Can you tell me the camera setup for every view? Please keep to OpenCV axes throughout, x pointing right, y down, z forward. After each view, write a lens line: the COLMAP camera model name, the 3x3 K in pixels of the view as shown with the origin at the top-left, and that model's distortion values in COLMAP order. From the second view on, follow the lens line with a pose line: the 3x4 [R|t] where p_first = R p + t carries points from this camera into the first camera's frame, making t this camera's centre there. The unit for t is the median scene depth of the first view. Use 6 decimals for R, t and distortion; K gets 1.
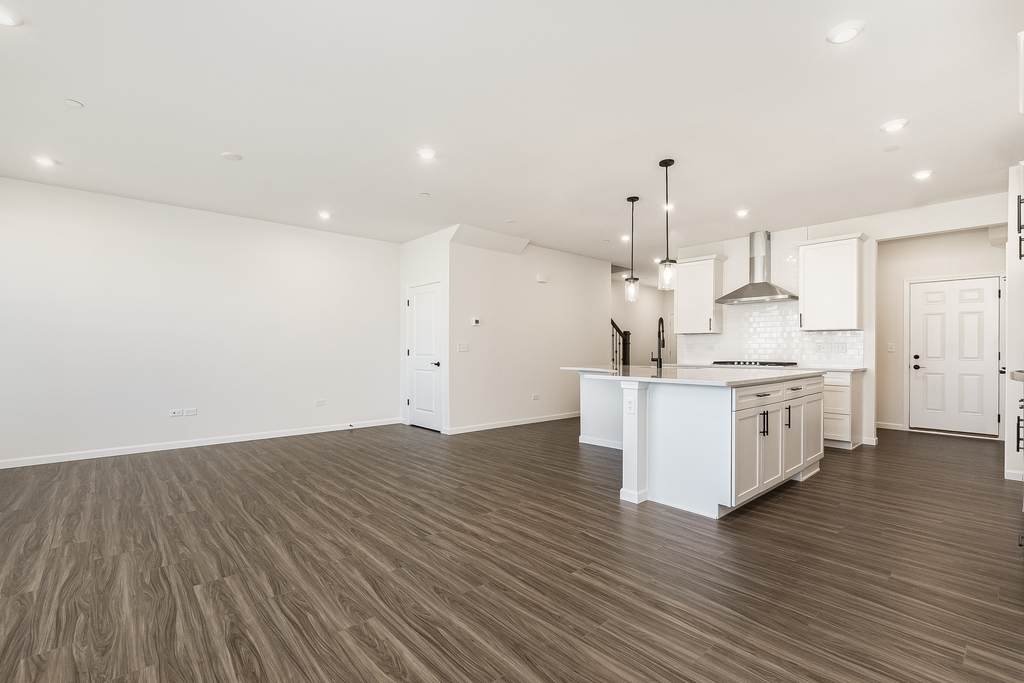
lens RADIAL K [[454.3, 0, 502.0], [0, 454.3, 347.5], [0, 0, 1]] dist [-0.003371, 0.003487]
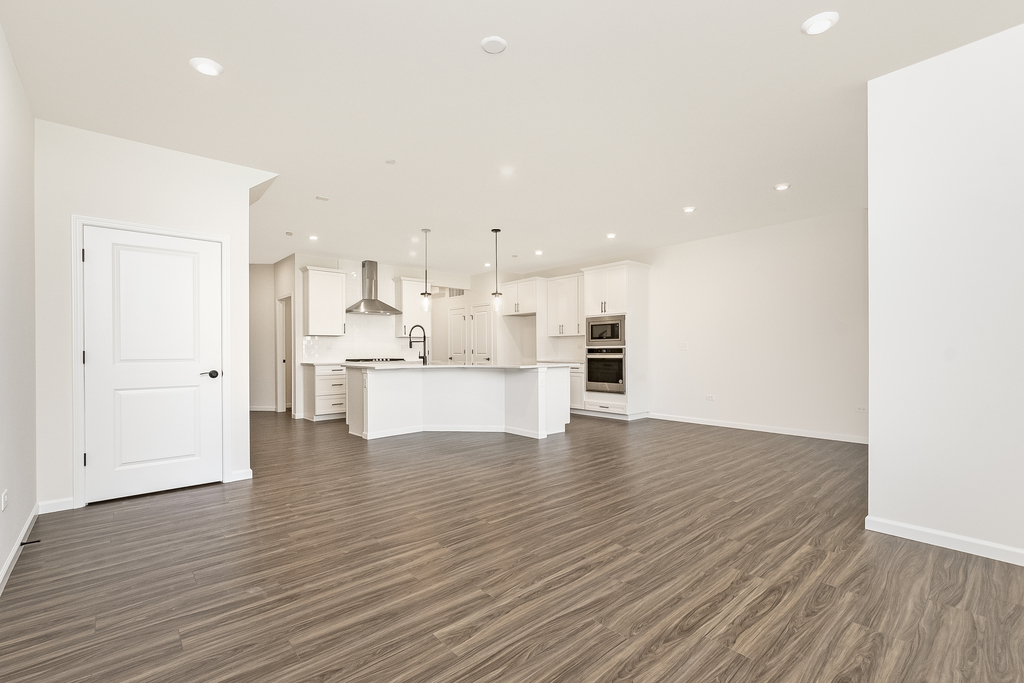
lens RADIAL K [[454.3, 0, 502.0], [0, 454.3, 346.9], [0, 0, 1]] dist [-0.003371, 0.003487]
pose [[0.007936, 0.006629, 0.999947, -1.493147], [0.000430, 0.999978, -0.006633, 0.009224], [-0.999968, 0.000482, 0.007933, 1.198145]]
